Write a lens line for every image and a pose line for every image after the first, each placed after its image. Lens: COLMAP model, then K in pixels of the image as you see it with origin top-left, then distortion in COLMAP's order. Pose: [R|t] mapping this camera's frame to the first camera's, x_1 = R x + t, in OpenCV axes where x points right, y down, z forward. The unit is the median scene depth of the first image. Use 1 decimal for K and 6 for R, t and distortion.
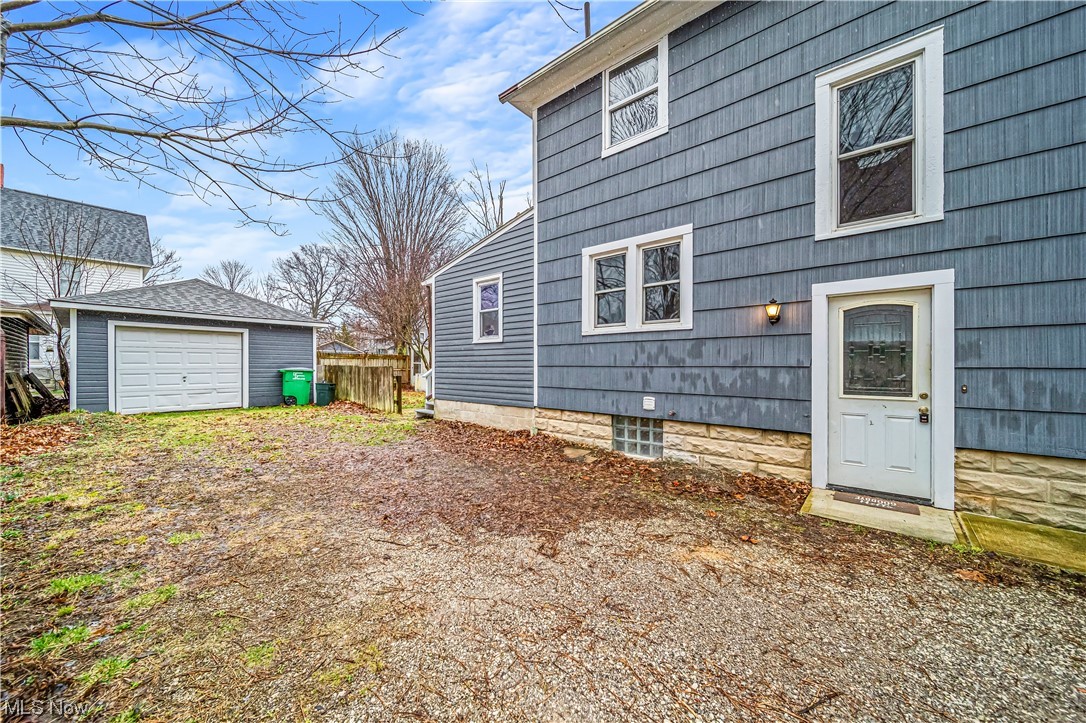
lens RADIAL K [[379.9, 0, 544.3], [0, 379.9, 357.9], [0, 0, 1]] dist [-0.000453, -0.000073]
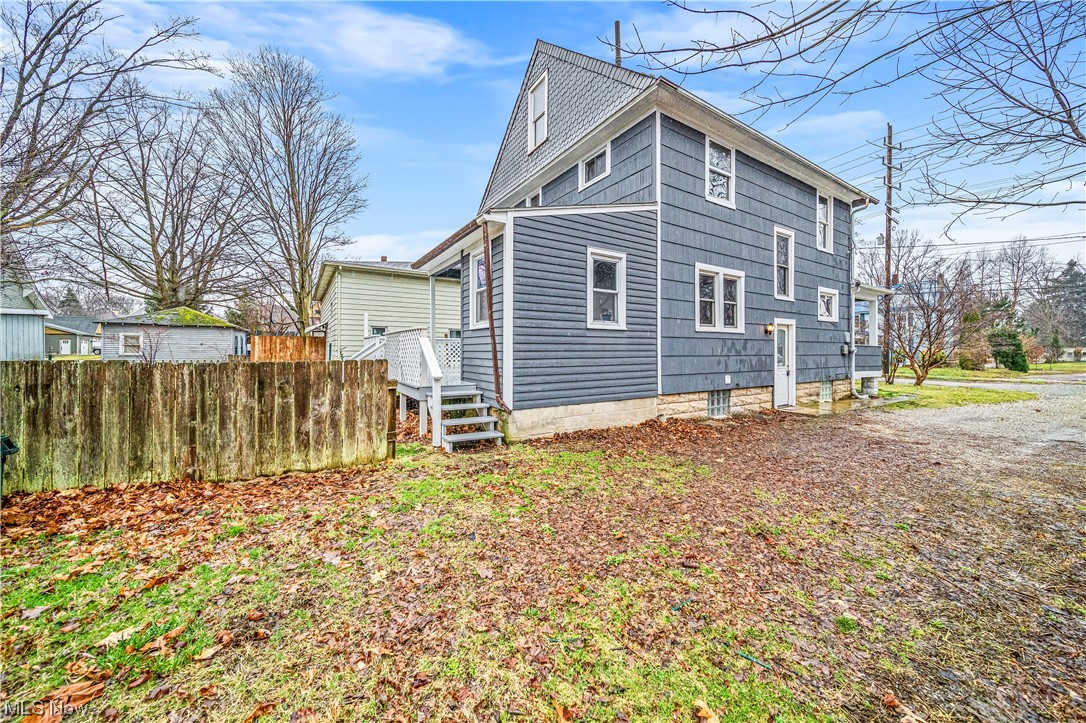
lens RADIAL K [[379.9, 0, 544.3], [0, 379.9, 357.9], [0, 0, 1]] dist [-0.000453, -0.000073]
pose [[0.308649, 0.001904, 0.951174, -1.308761], [-0.002244, 0.999997, -0.001273, 0.033721], [-0.951173, -0.001741, 0.308653, 1.141421]]
